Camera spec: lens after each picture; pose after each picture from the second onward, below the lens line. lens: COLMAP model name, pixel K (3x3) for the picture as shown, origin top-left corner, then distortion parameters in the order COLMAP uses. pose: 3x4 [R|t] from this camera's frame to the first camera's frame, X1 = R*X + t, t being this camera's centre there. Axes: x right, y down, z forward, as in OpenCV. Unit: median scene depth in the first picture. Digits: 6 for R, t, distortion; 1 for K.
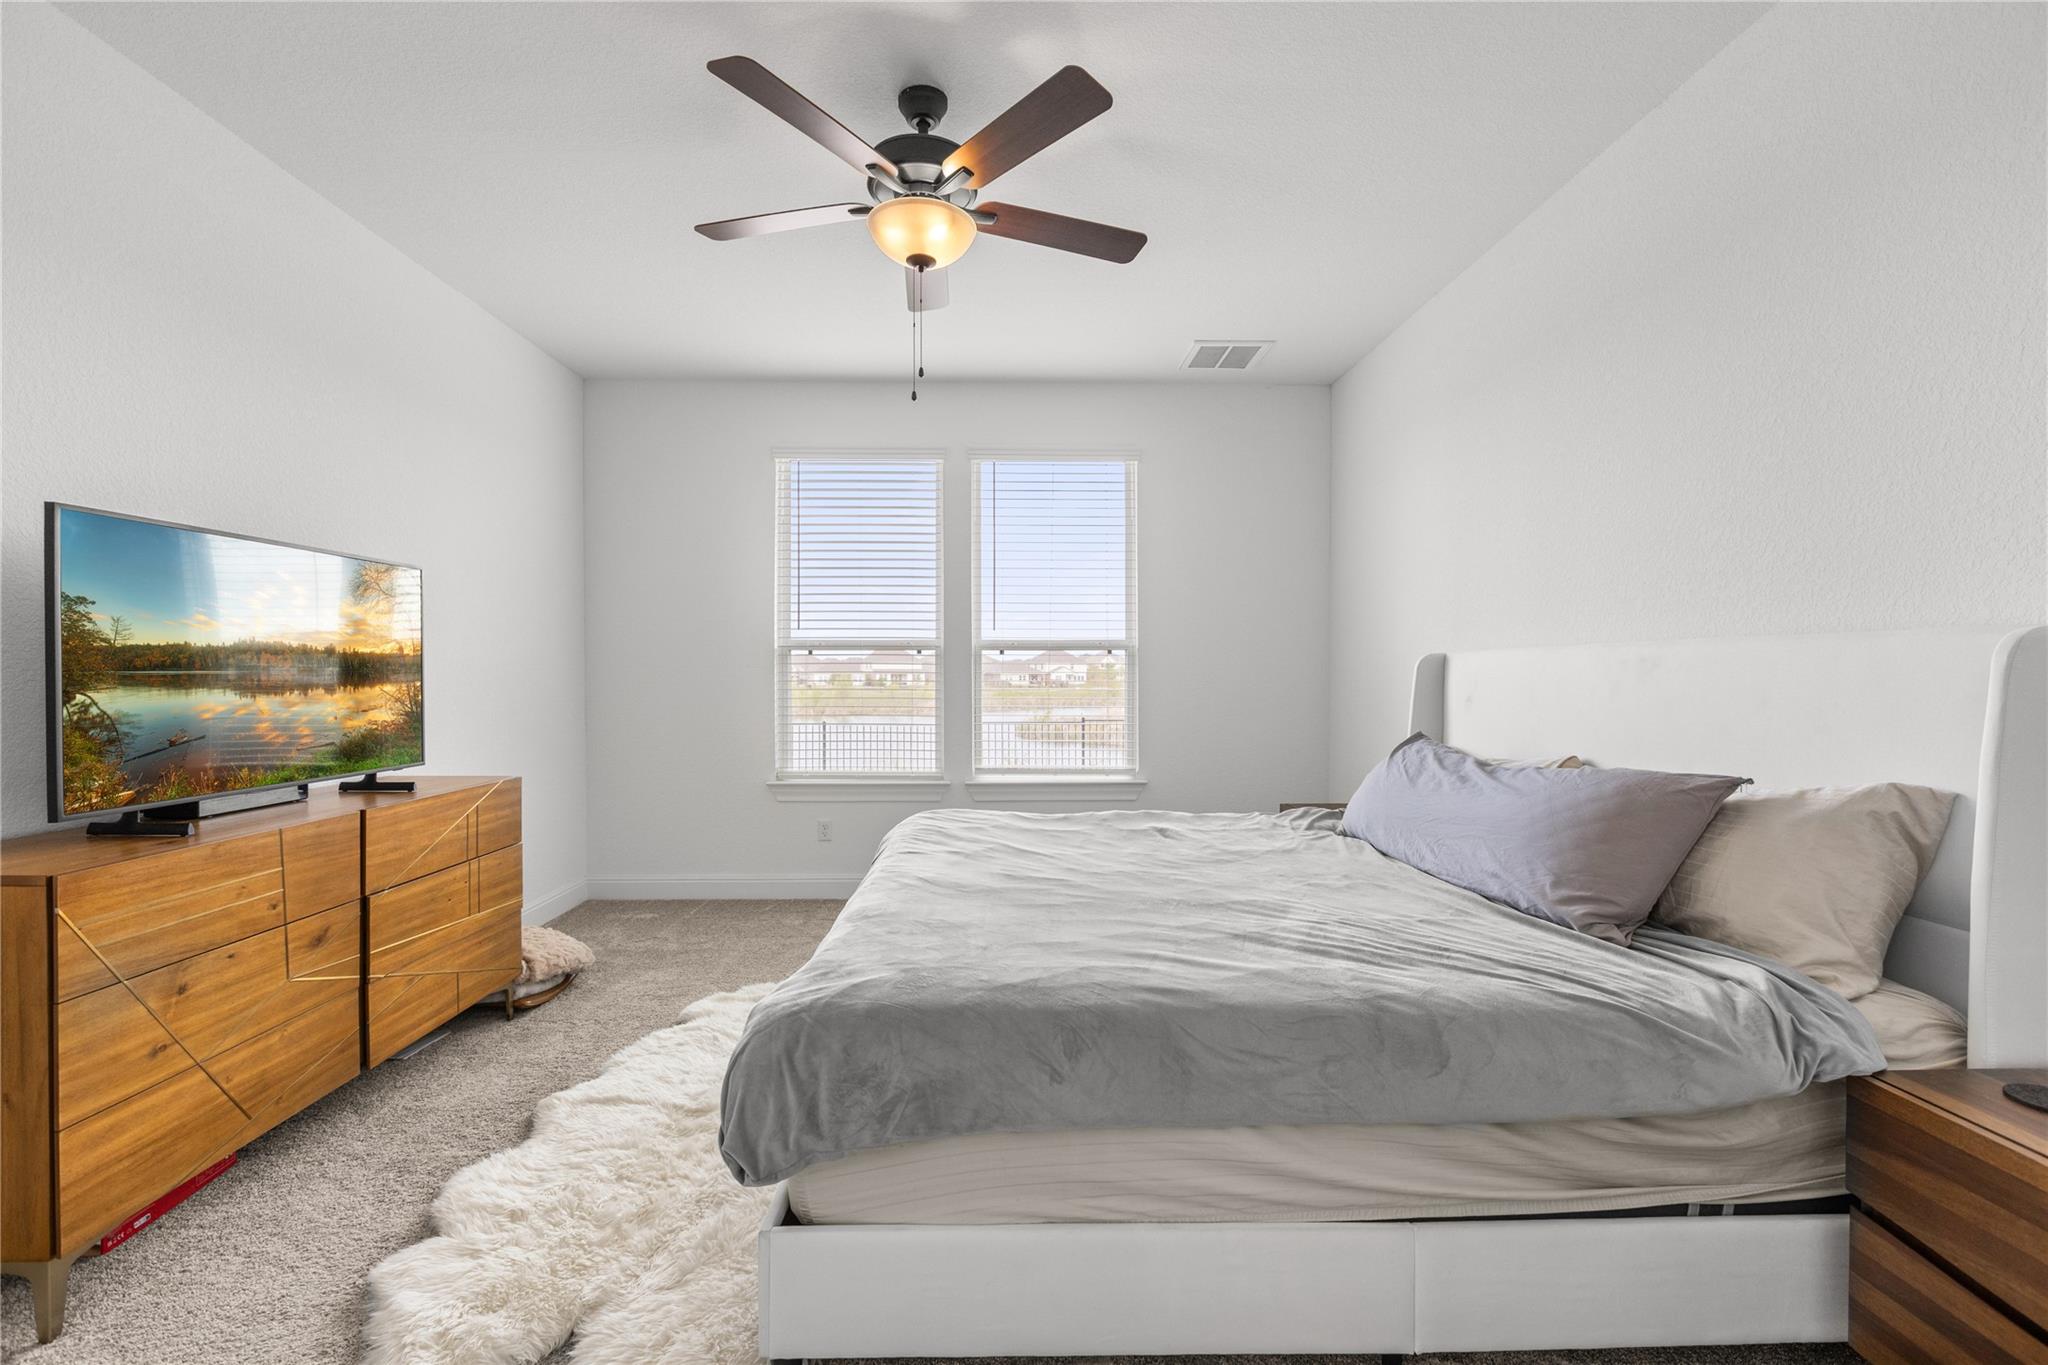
lens RADIAL K [[896.7, 0, 1002.7], [0, 896.7, 691.9], [0, 0, 1]] dist [-0.000337, 0.000598]
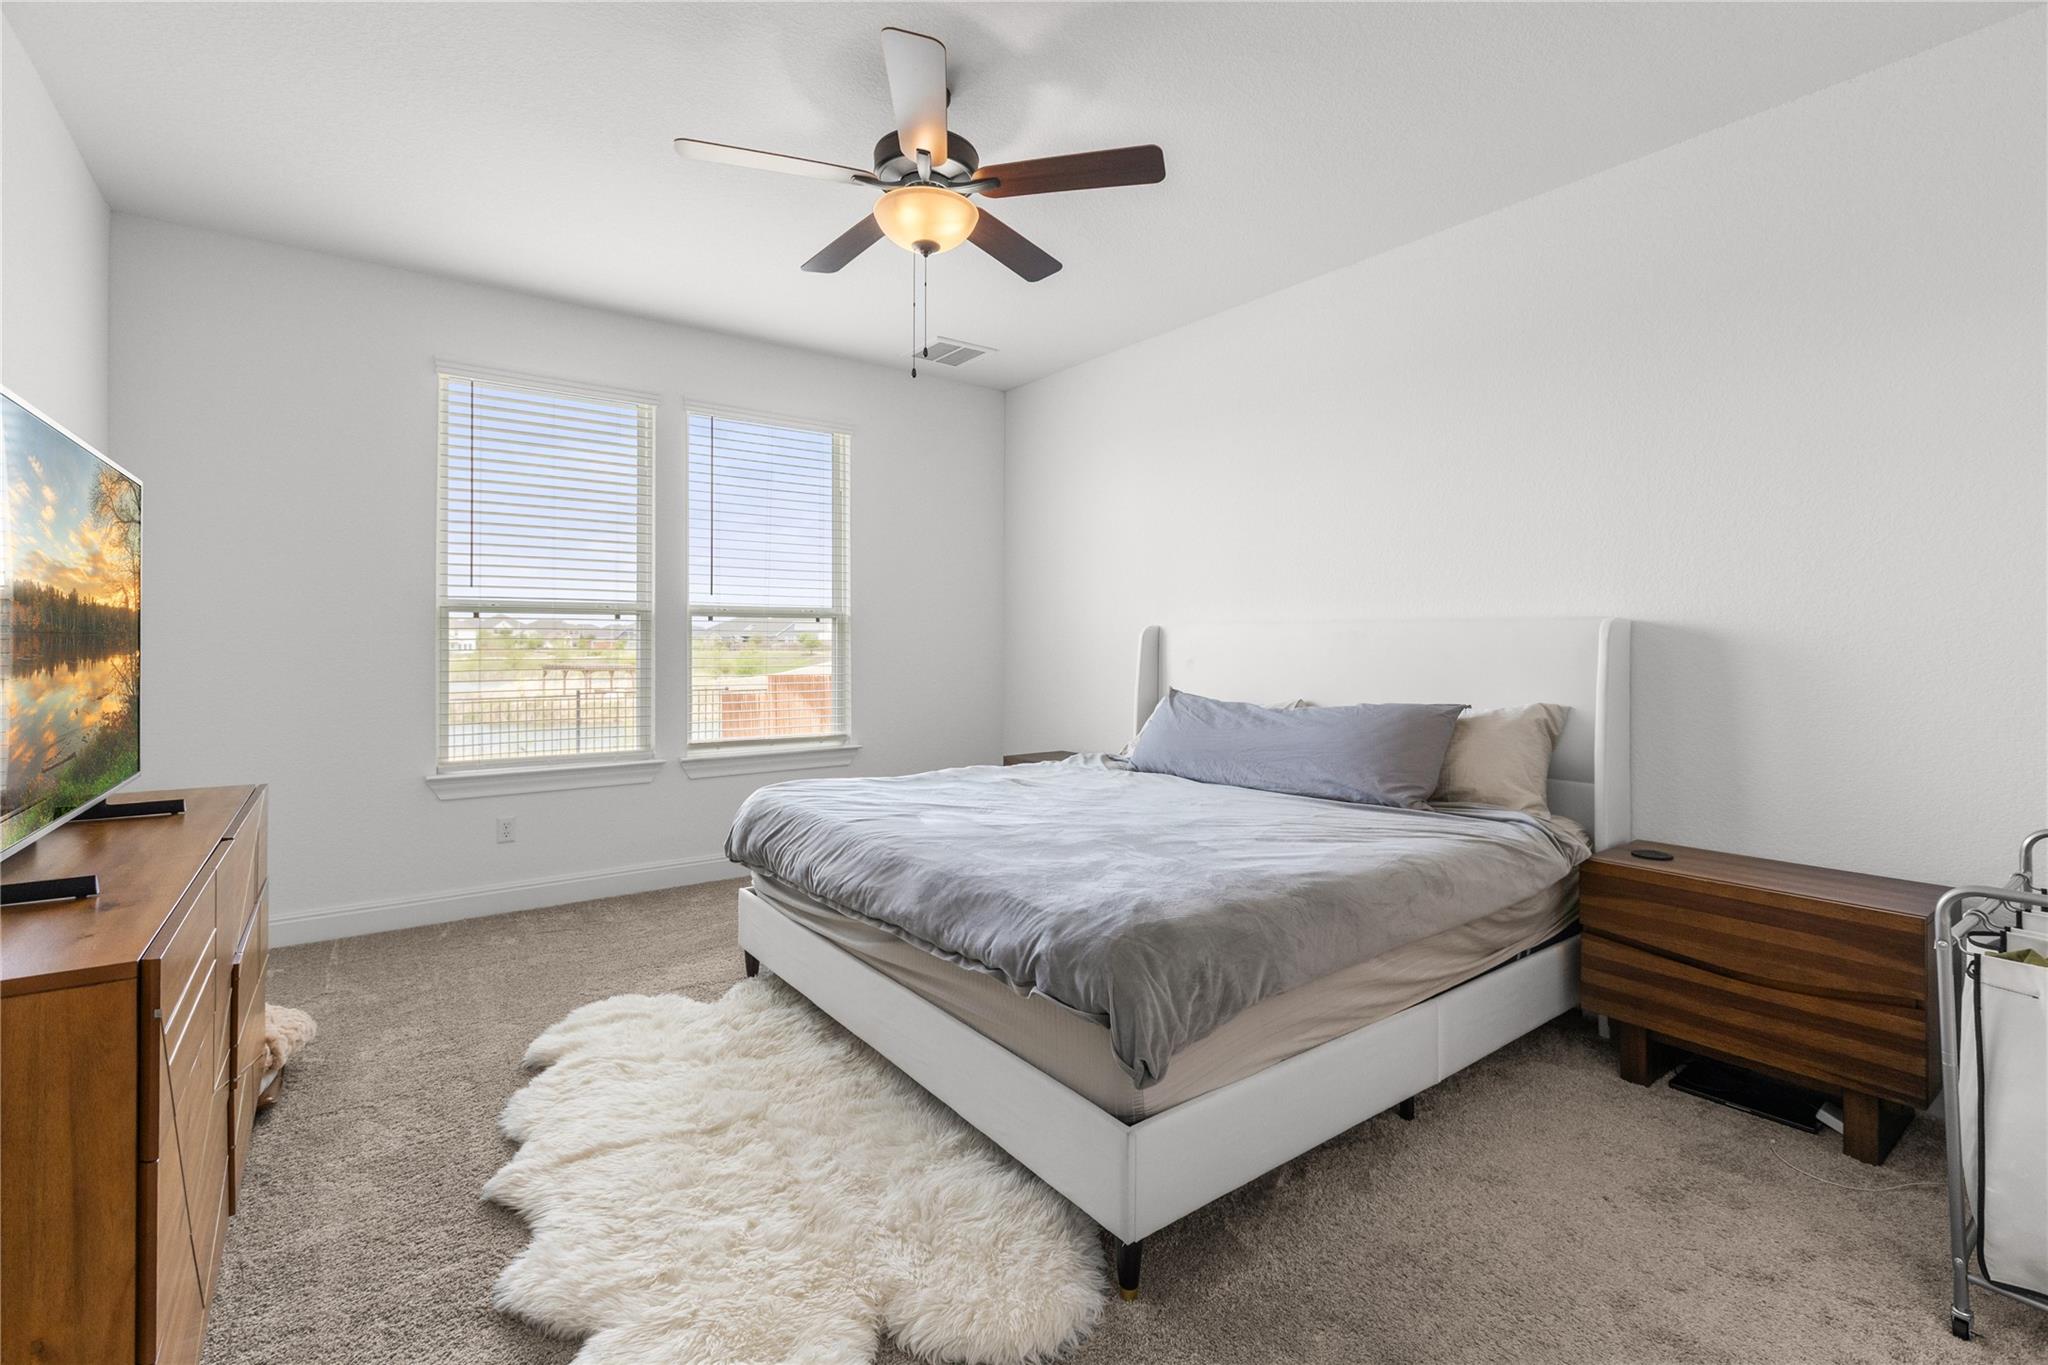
lens RADIAL K [[908.0, 0, 1018.8], [0, 908.0, 652.9], [0, 0, 1]] dist [0.000053, 0.000556]
pose [[0.817182, -0.006297, 0.576345, -0.570322], [0.010724, 0.999933, -0.004280, -0.001243], [-0.576280, 0.009678, 0.817195, 0.073805]]
